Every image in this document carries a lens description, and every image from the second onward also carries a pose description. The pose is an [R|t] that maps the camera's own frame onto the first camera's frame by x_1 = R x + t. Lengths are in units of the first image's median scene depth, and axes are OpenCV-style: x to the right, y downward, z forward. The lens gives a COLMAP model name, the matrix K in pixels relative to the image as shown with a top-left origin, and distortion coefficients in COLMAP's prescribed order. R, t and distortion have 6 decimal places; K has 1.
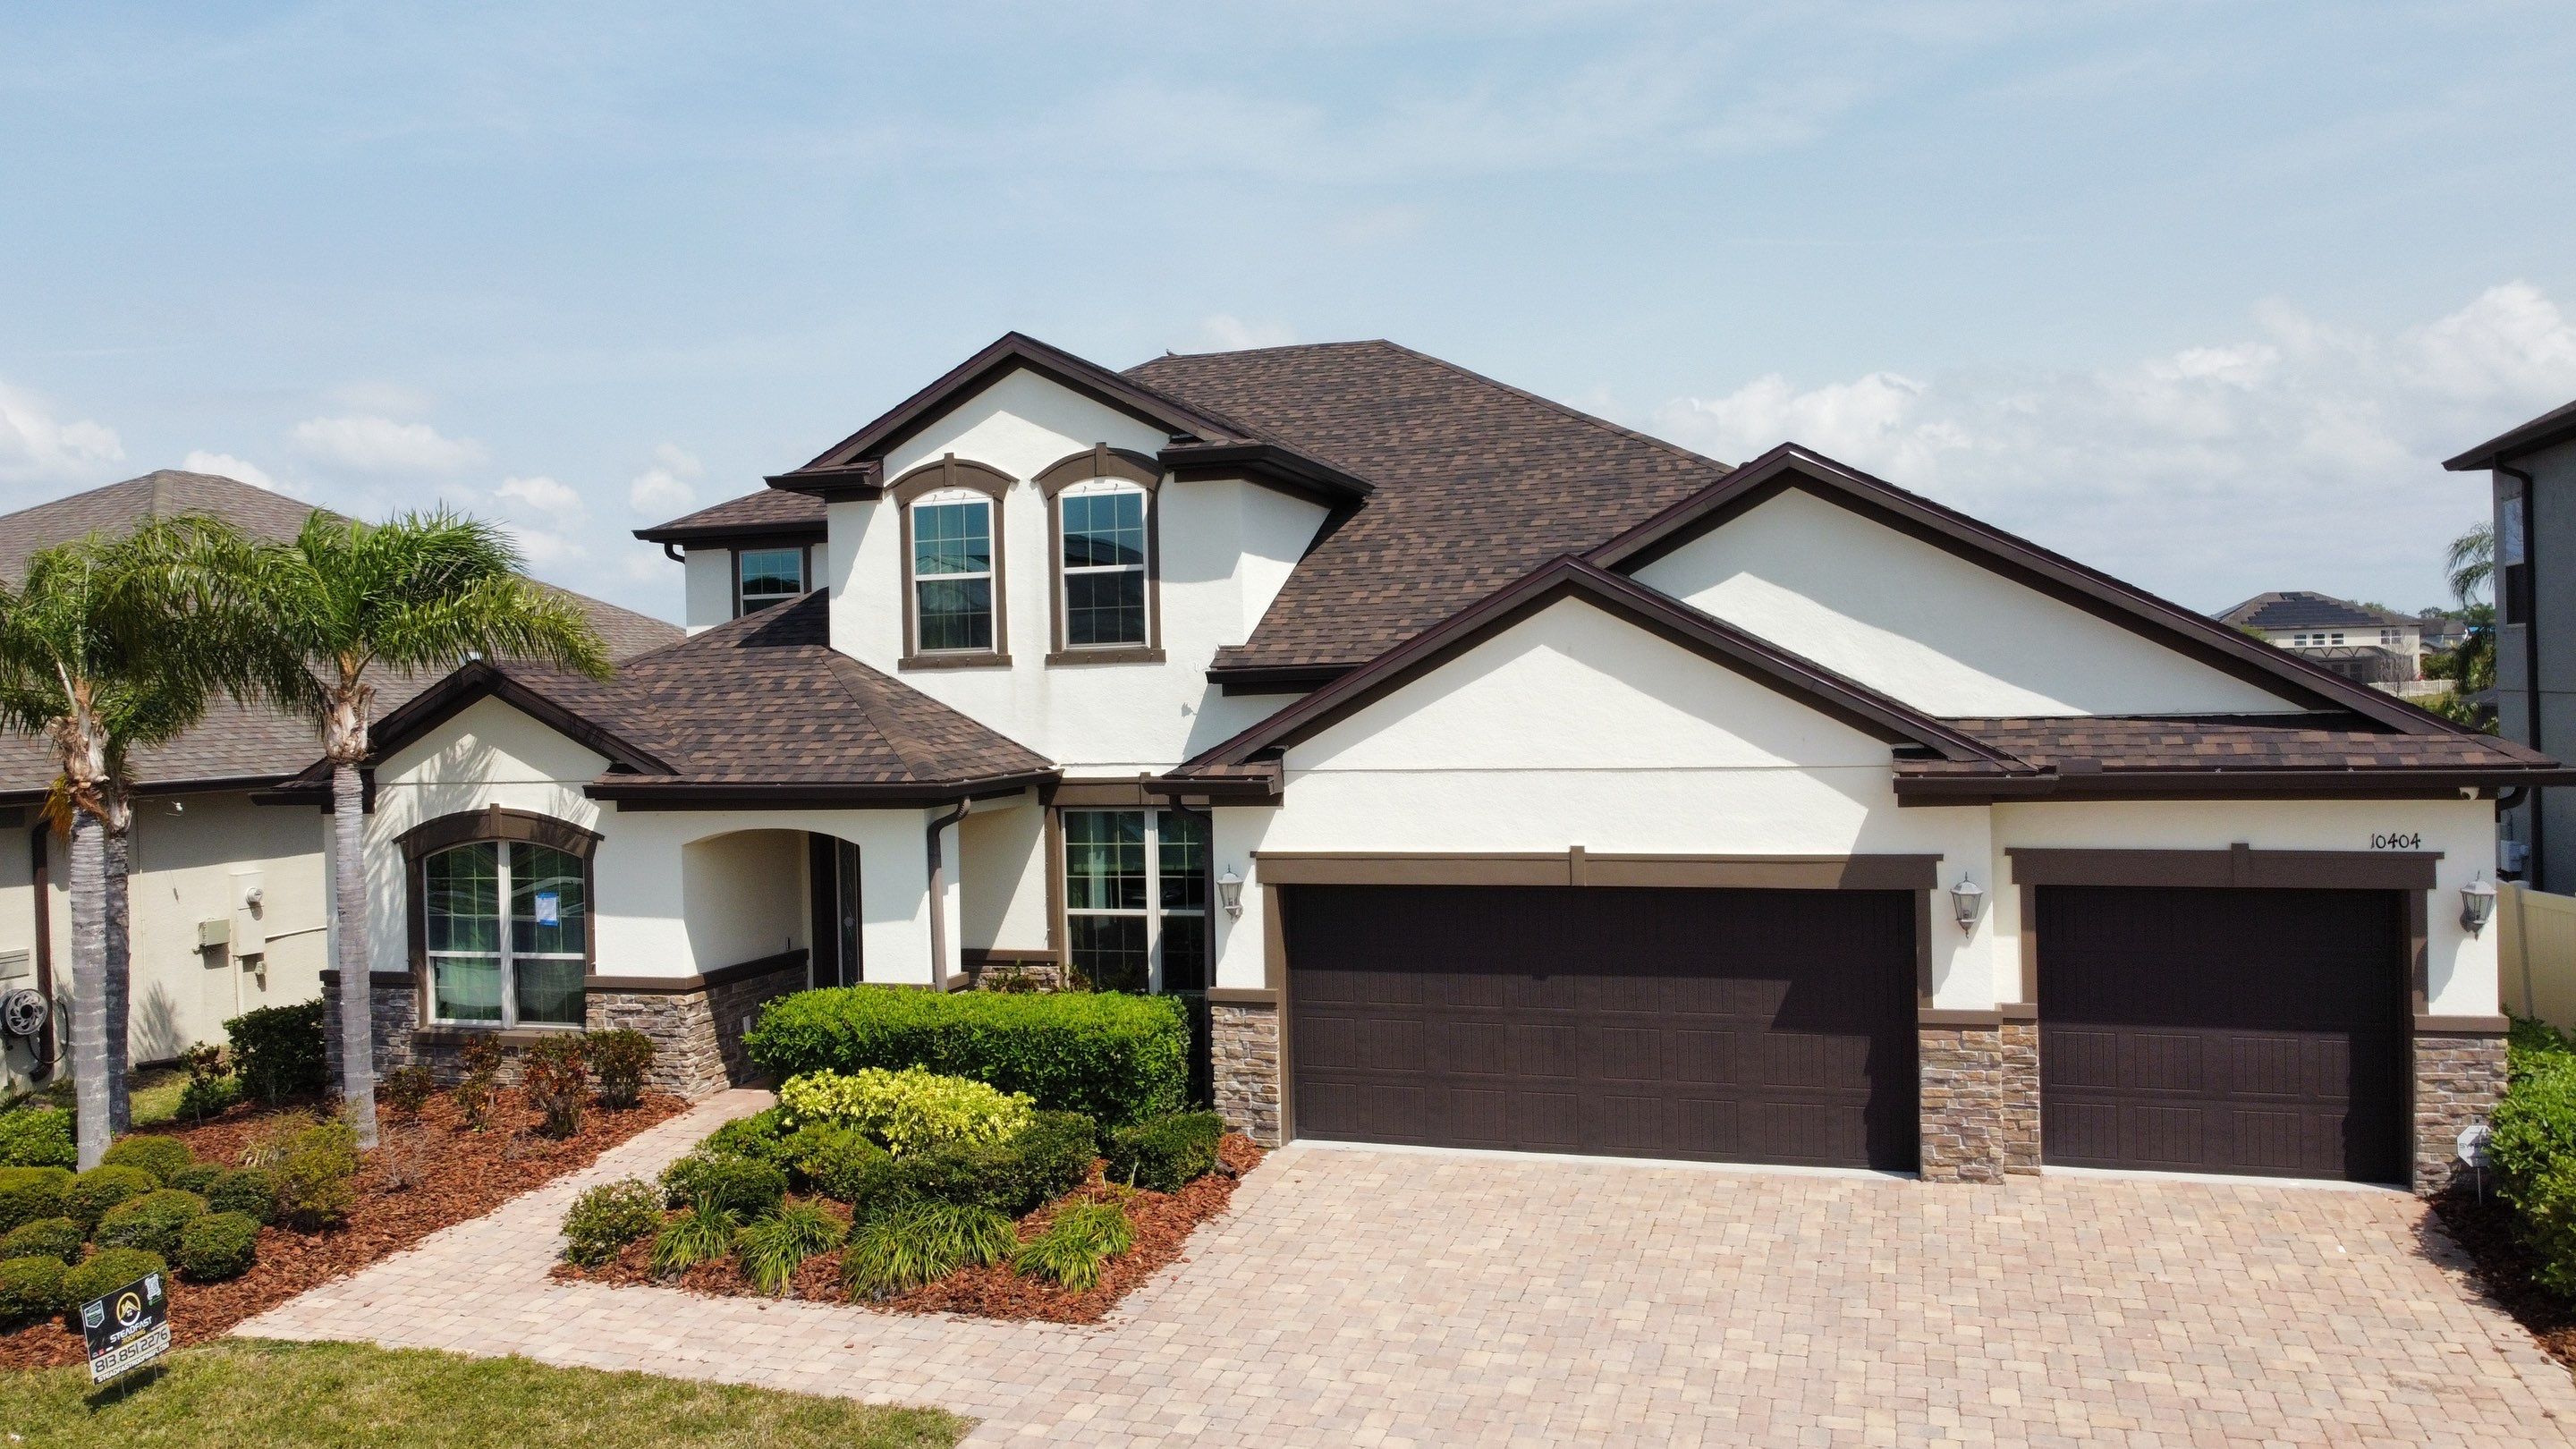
lens RADIAL K [[1944.7, 0, 1248.5], [0, 1944.7, 679.0], [0, 0, 1]] dist [-0.000719, 0.003737]
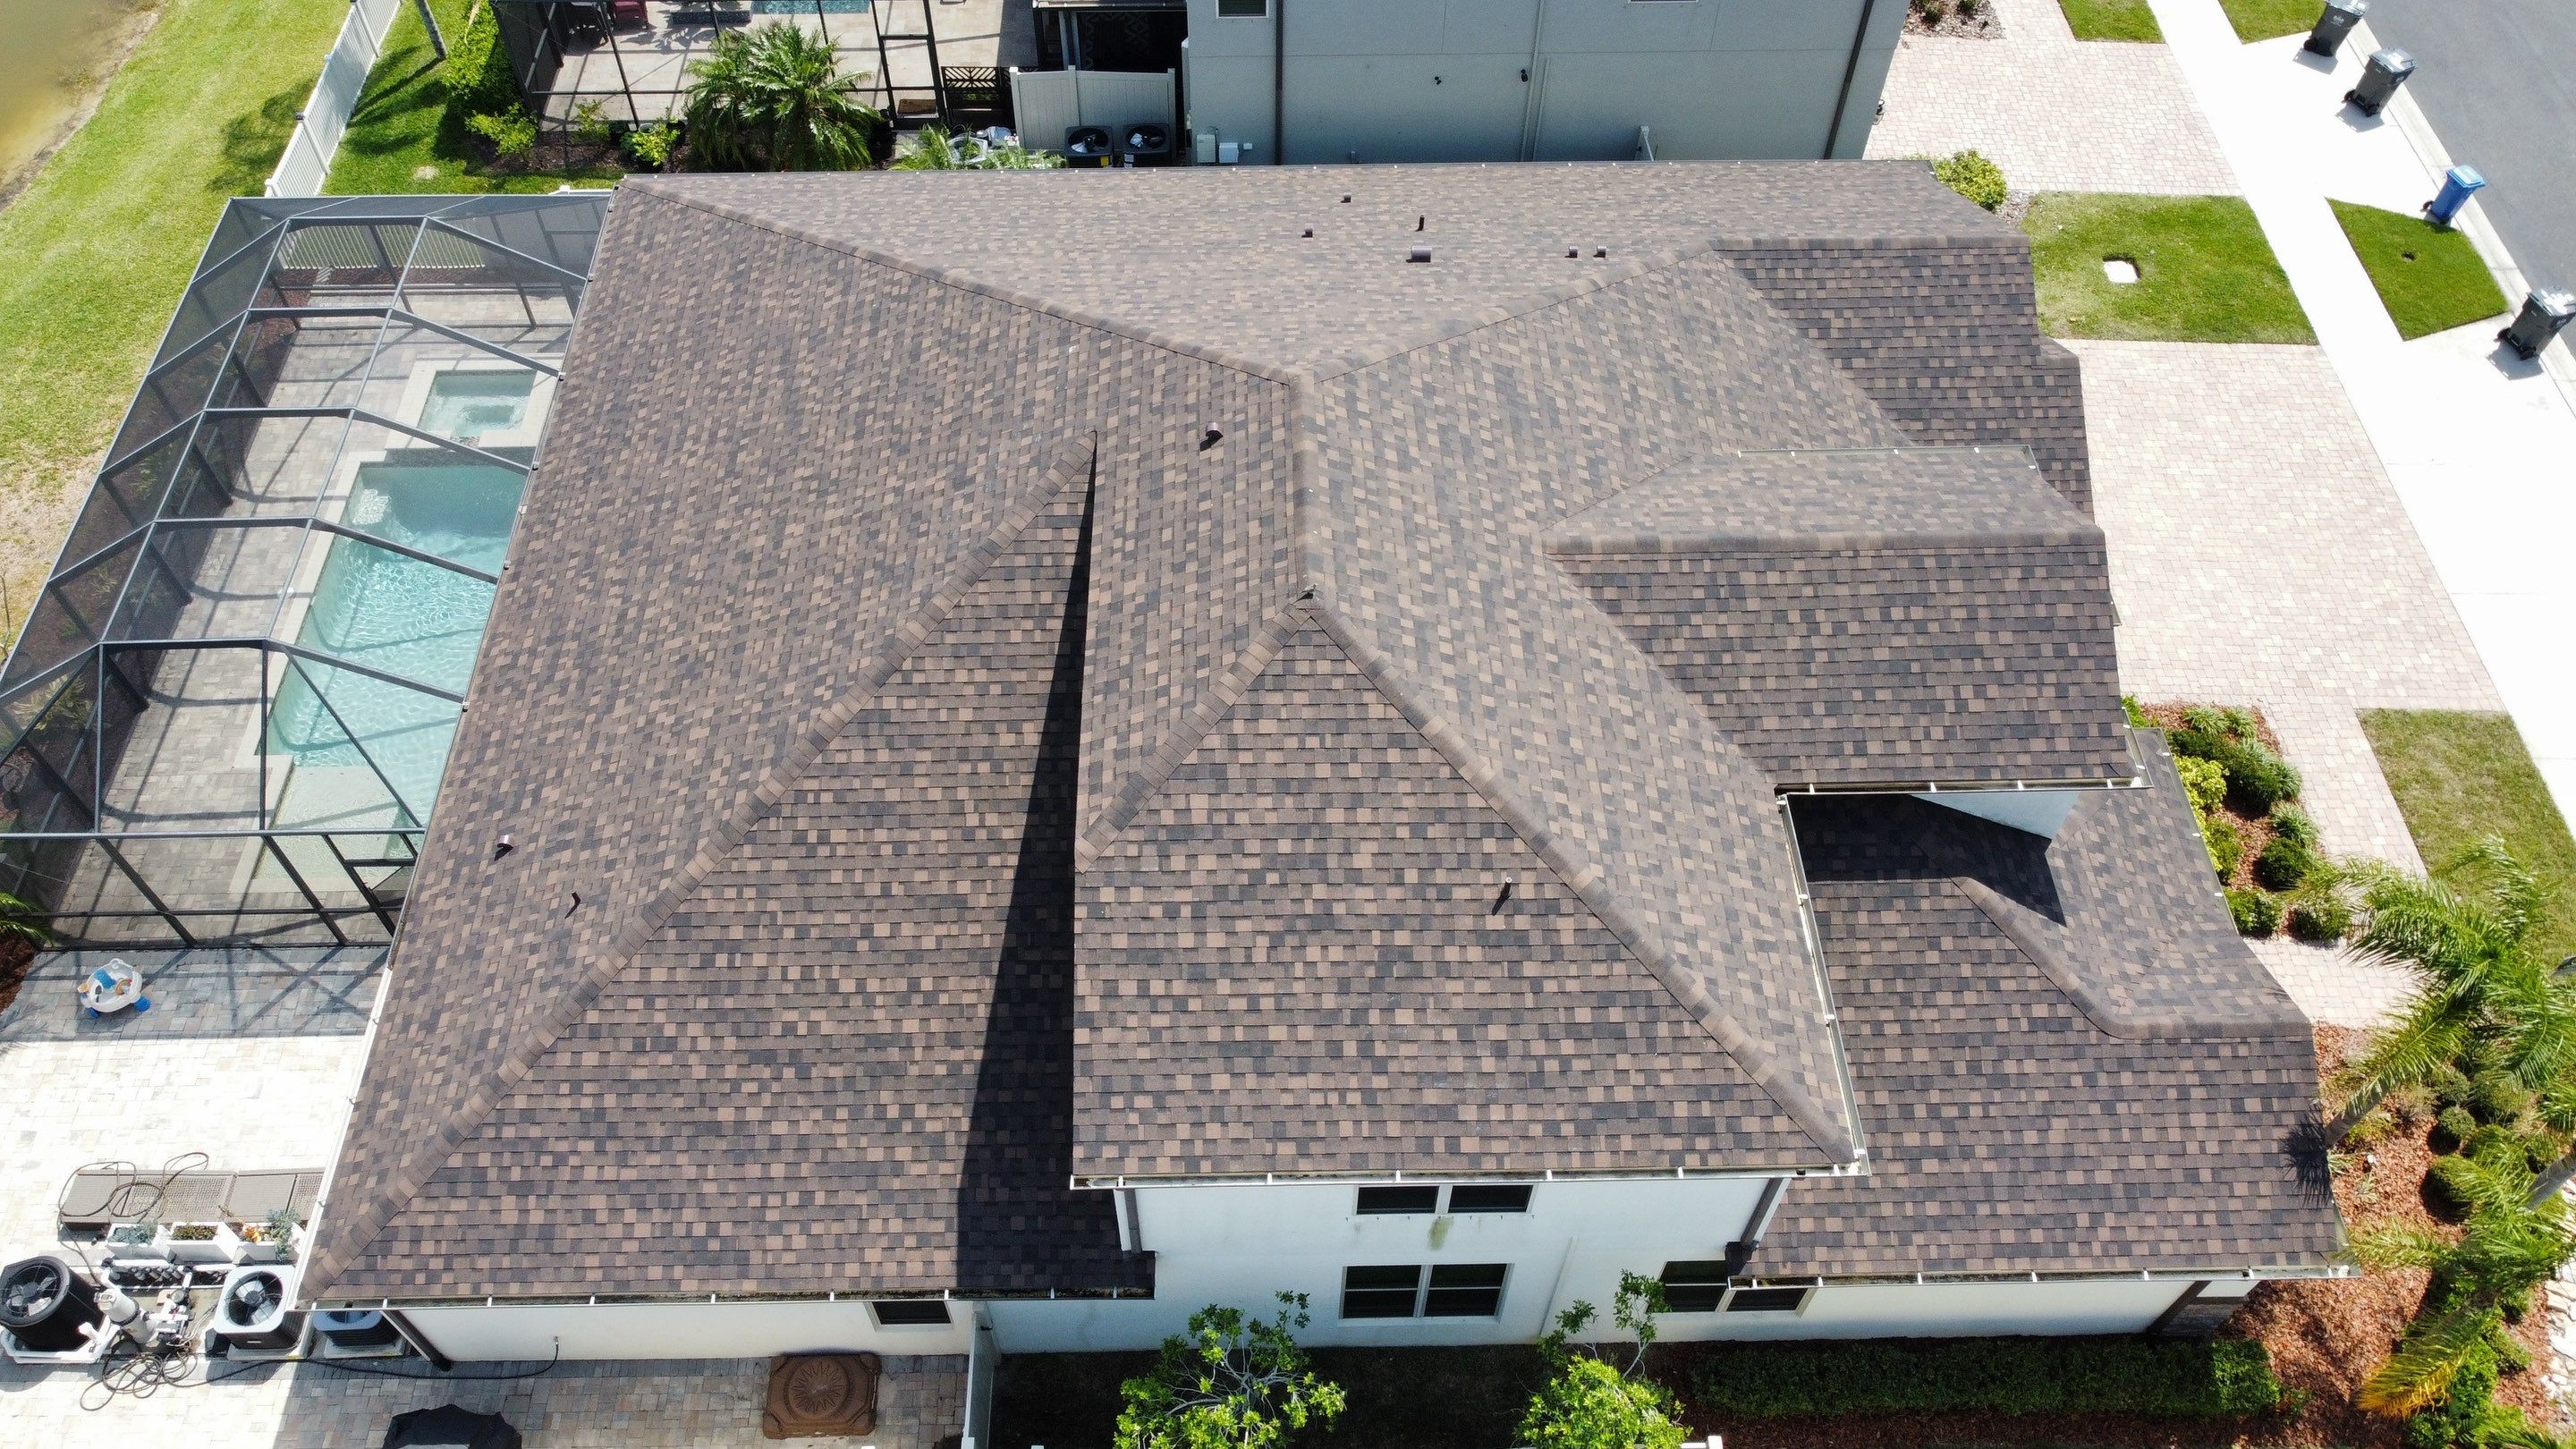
lens RADIAL K [[1985.3, 0, 1256.3], [0, 1985.3, 687.0], [0, 0, 1]] dist [-0.004380, 0.006201]
pose [[-0.330671, -0.728759, 0.599639, -0.868621], [0.004515, 0.634153, 0.773194, -1.232296], [-0.943735, 0.258380, -0.206406, 2.054418]]
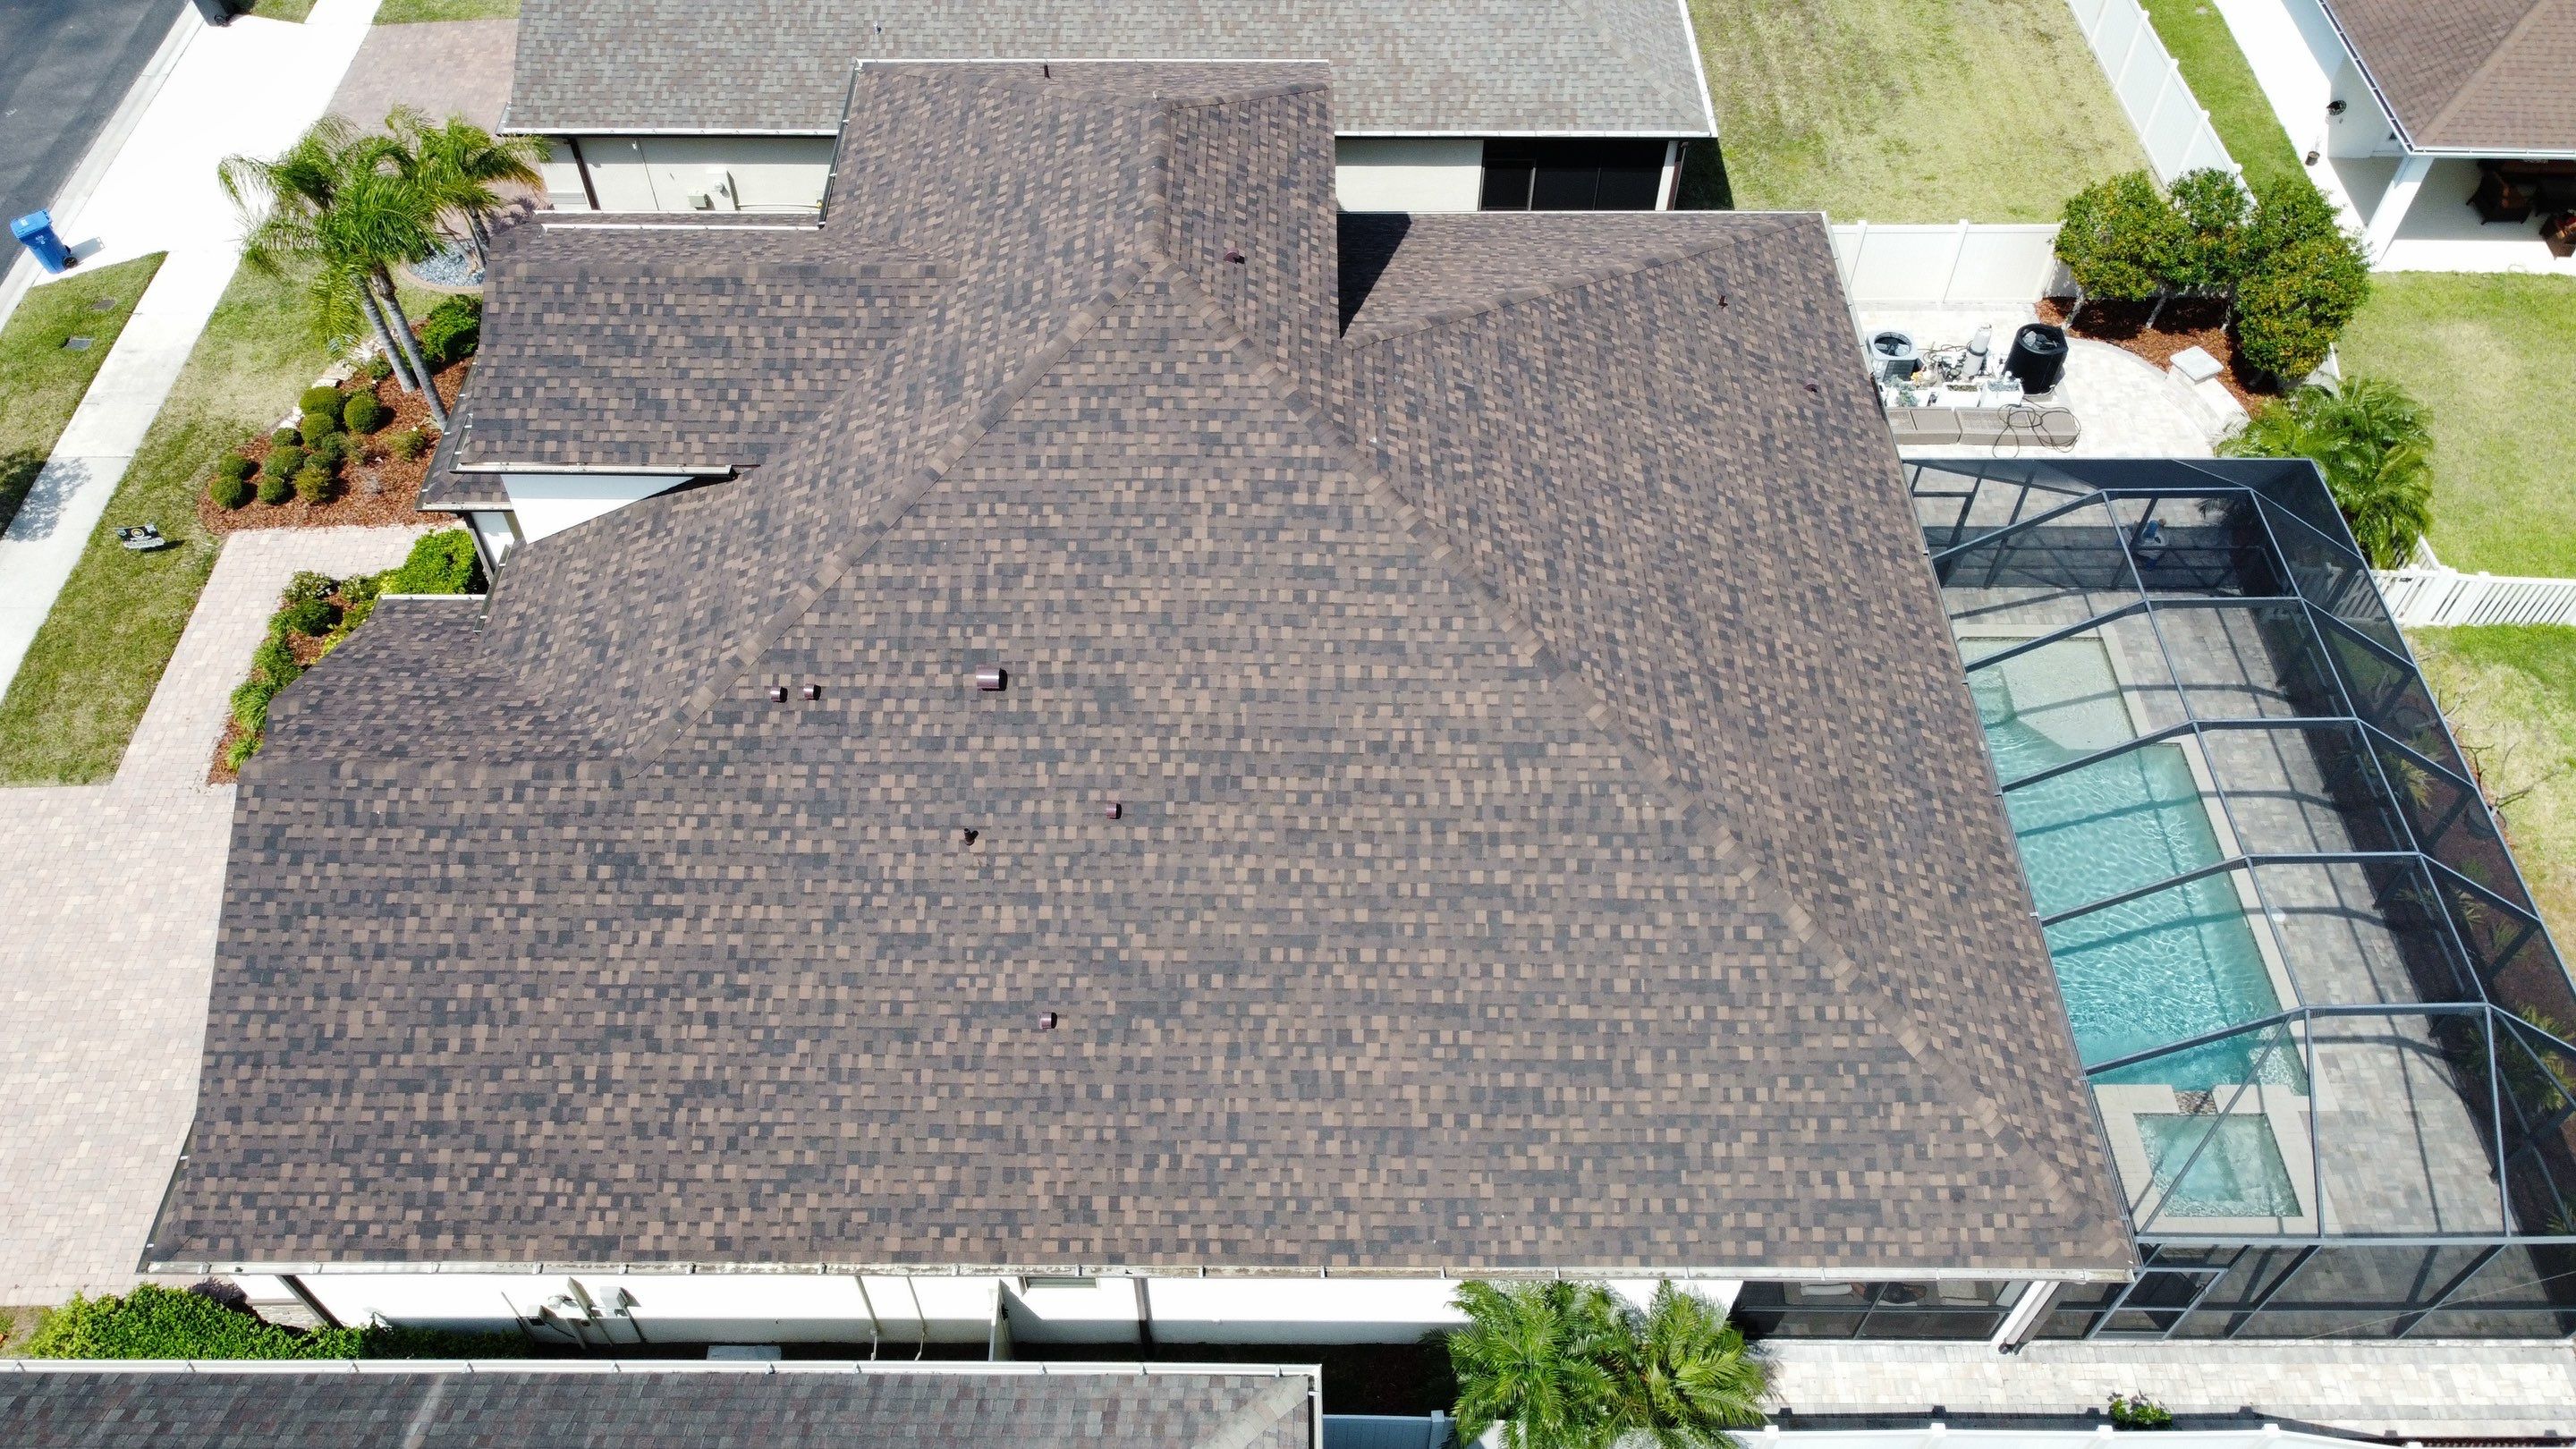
lens RADIAL K [[1988.3, 0, 1256.0], [0, 1988.3, 655.4], [0, 0, 1]] dist [-0.000932, 0.003725]
pose [[0.312491, 0.730999, -0.606622, 1.320113], [0.002399, 0.637993, 0.770038, -1.291731], [0.949918, -0.242085, 0.197613, 1.372886]]
